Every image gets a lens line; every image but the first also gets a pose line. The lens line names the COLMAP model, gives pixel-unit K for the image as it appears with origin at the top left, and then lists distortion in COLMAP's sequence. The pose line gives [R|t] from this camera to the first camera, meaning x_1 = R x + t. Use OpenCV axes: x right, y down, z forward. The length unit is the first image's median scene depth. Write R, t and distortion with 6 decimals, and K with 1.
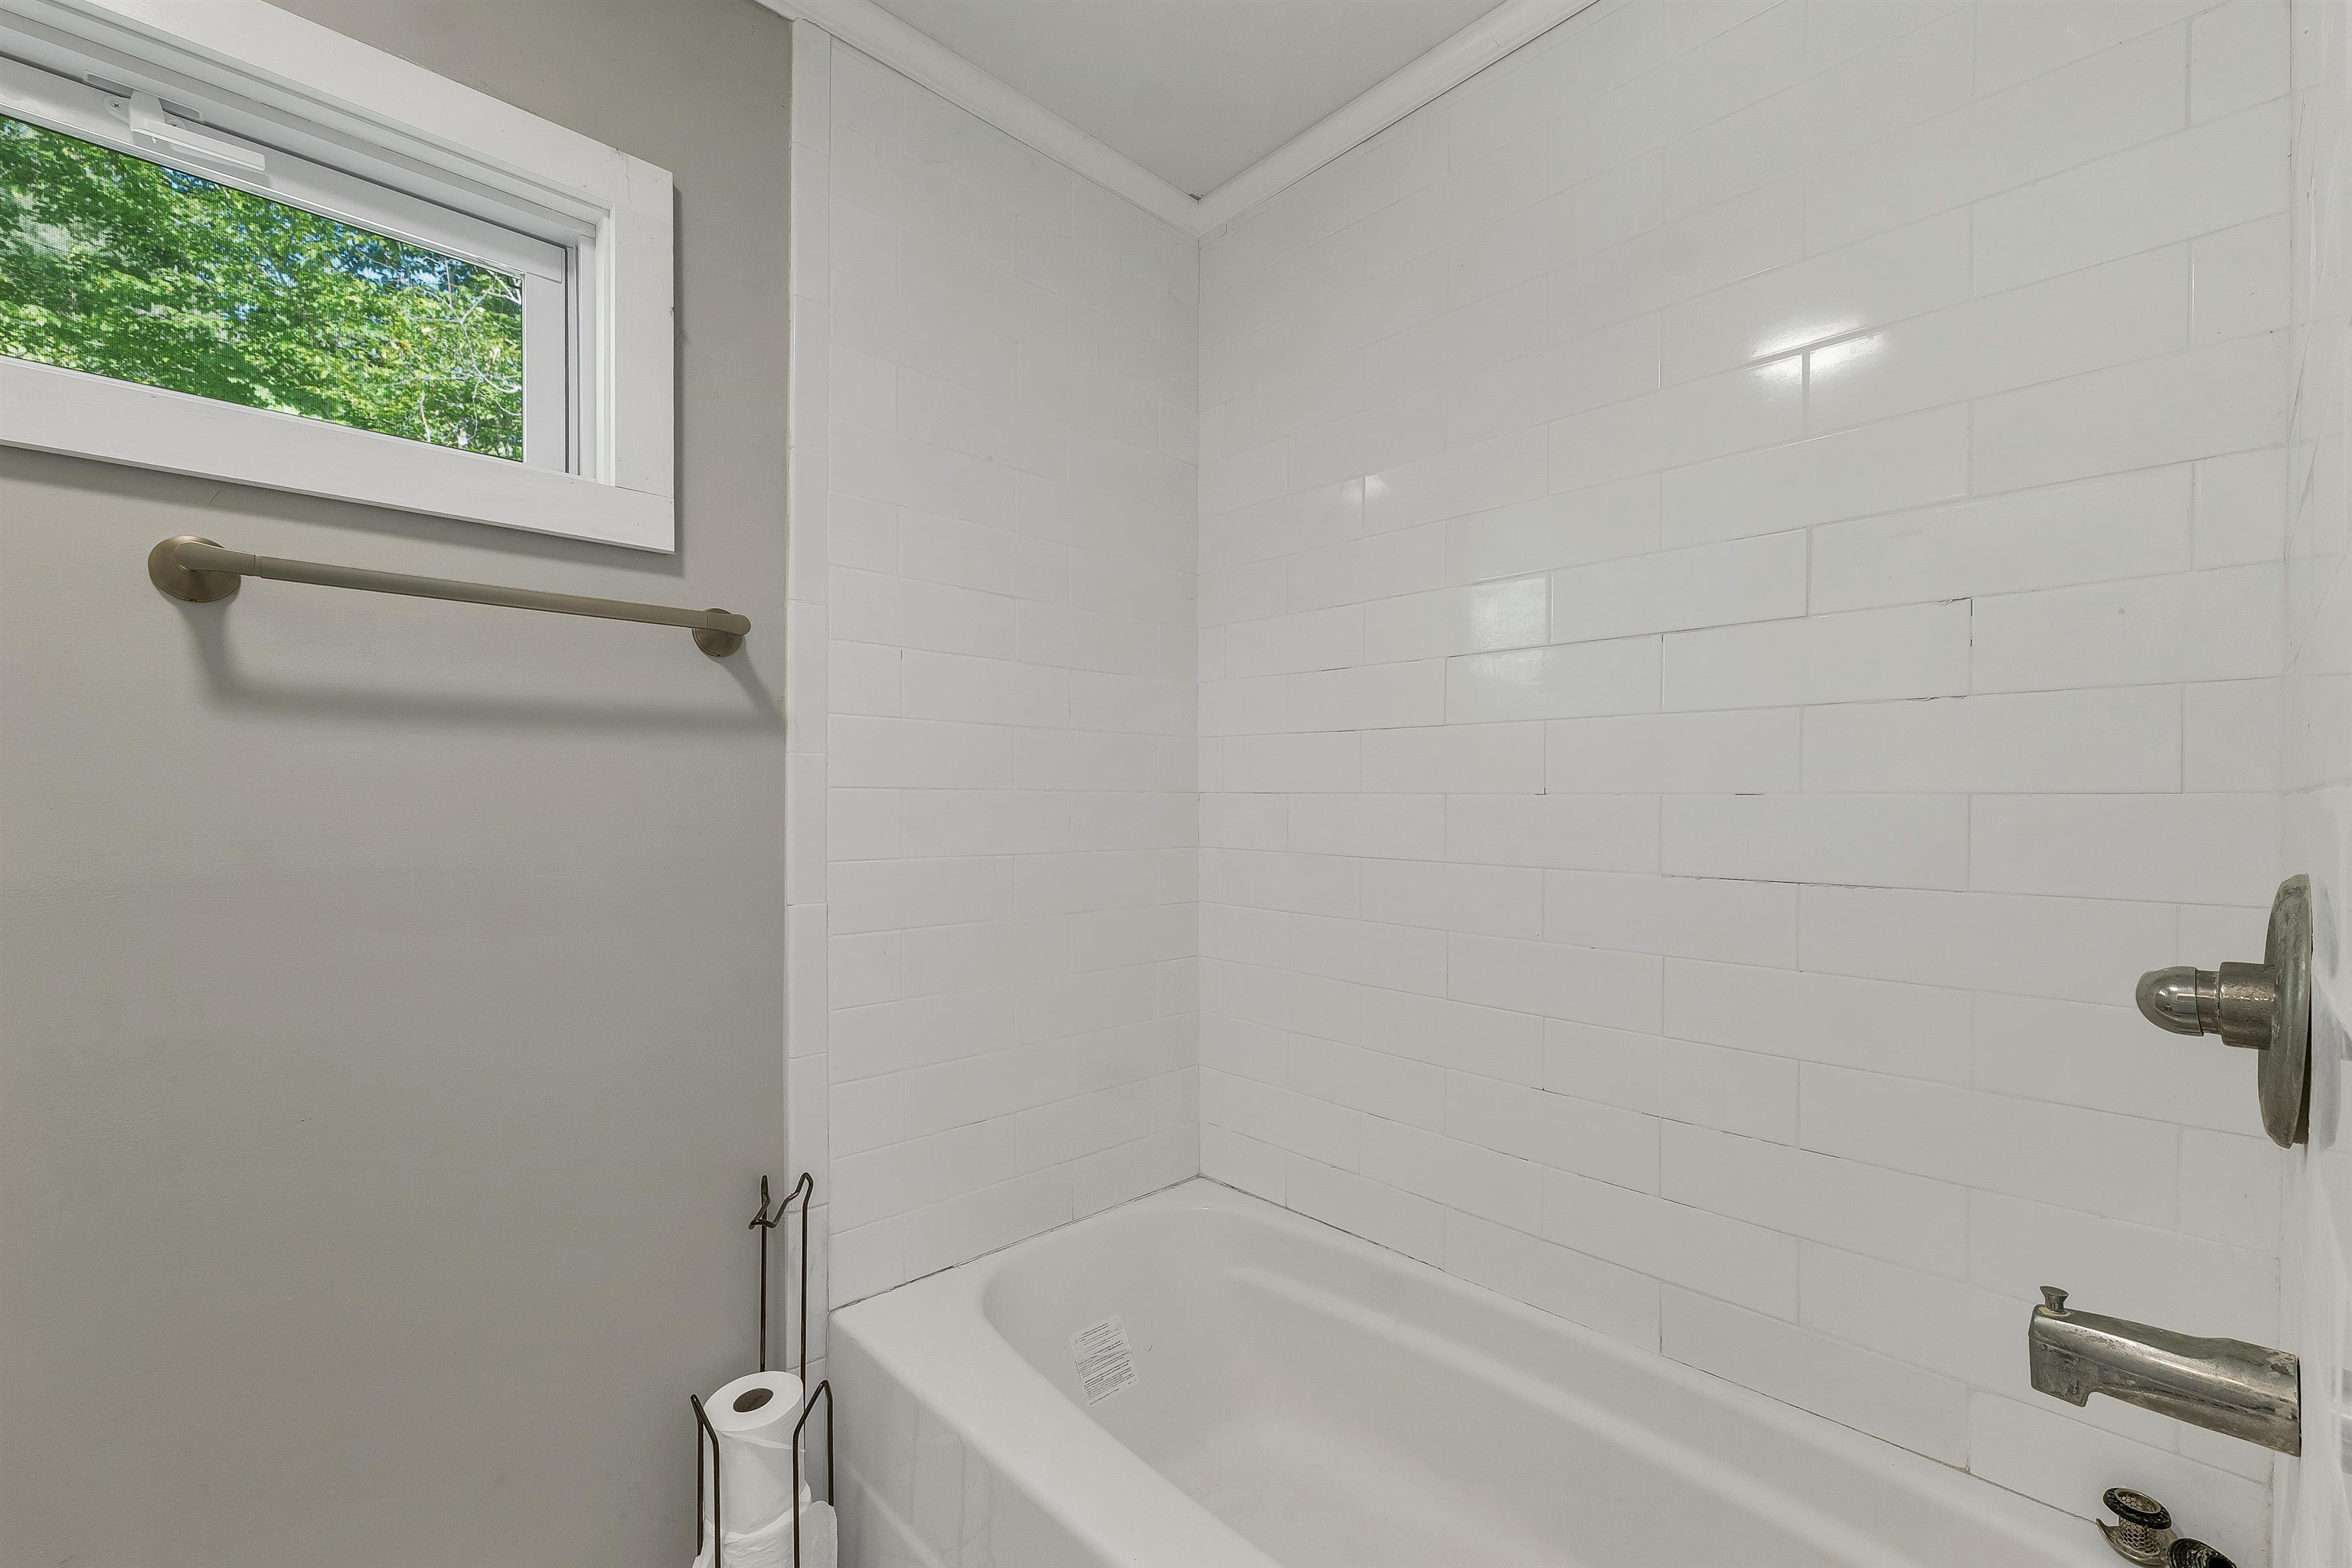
lens RADIAL K [[990.9, 0, 1161.1], [0, 990.9, 798.7], [0, 0, 1]] dist [0.002874, -0.000056]
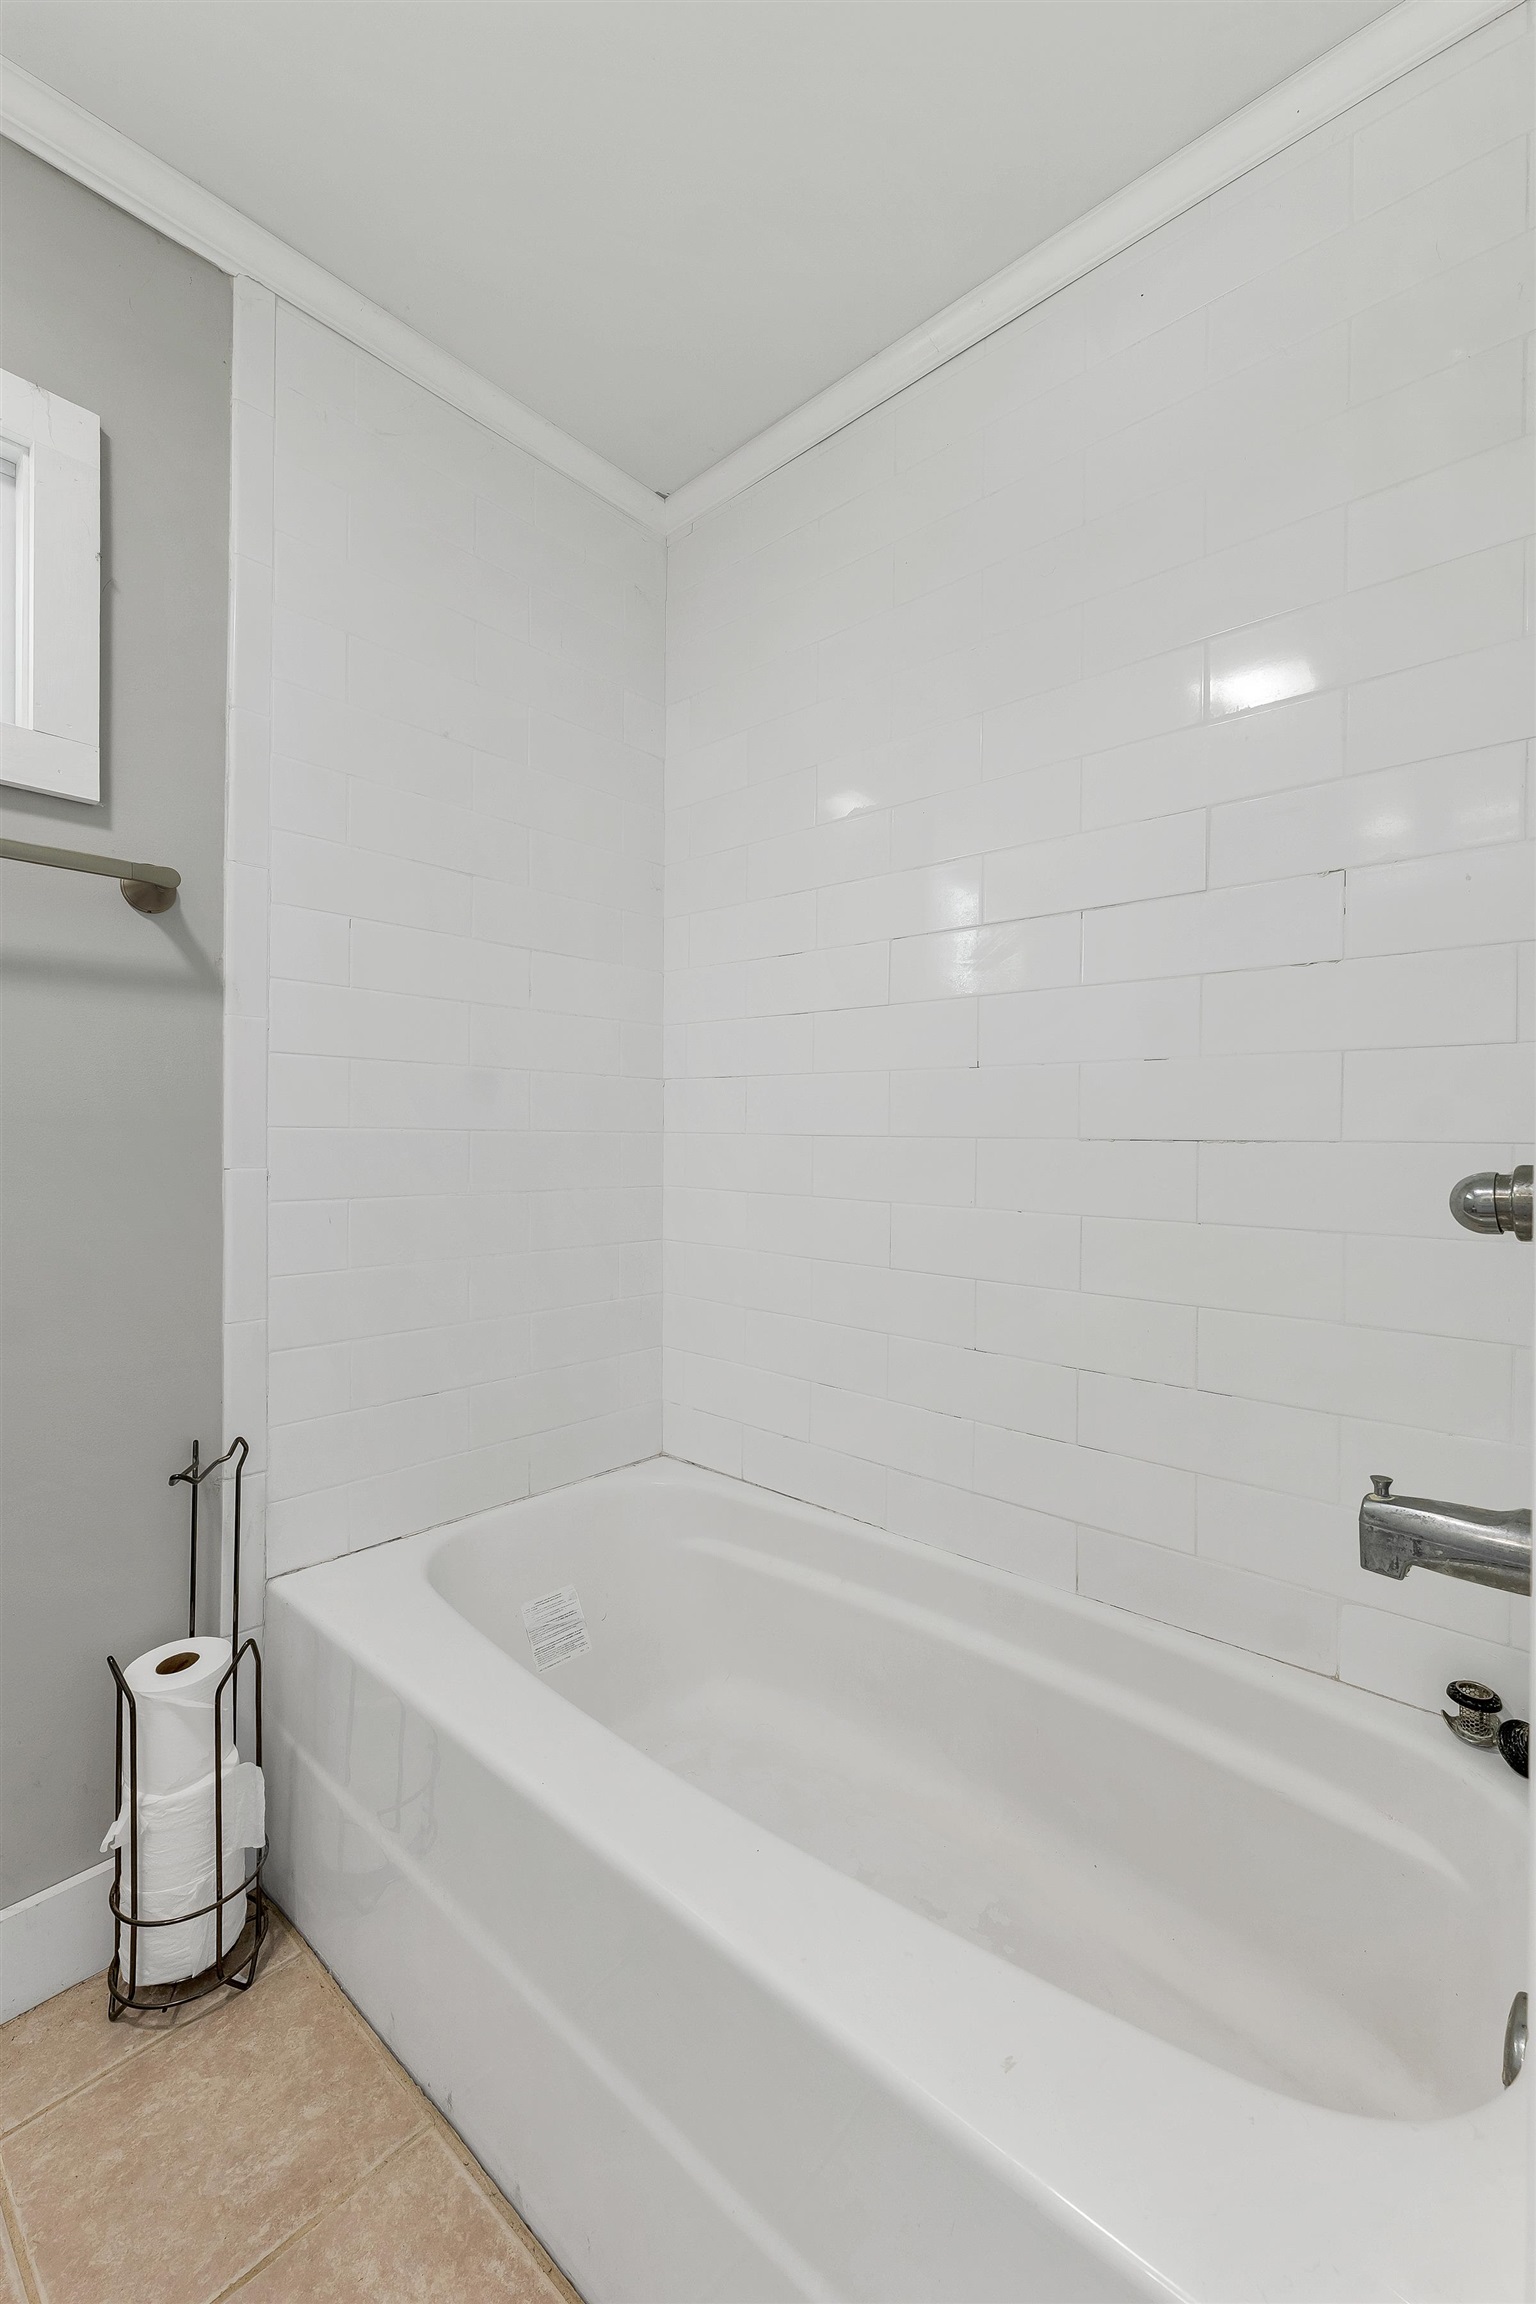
lens RADIAL K [[970.7, 0, 756.3], [0, 970.7, 1139.0], [0, 0, 1]] dist [0.002874, -0.000056]
pose [[0.997420, 0.005131, 0.071606, 0.086994], [-0.004975, 0.999985, -0.002367, 0.080653], [-0.071617, 0.002004, 0.997430, -0.005836]]
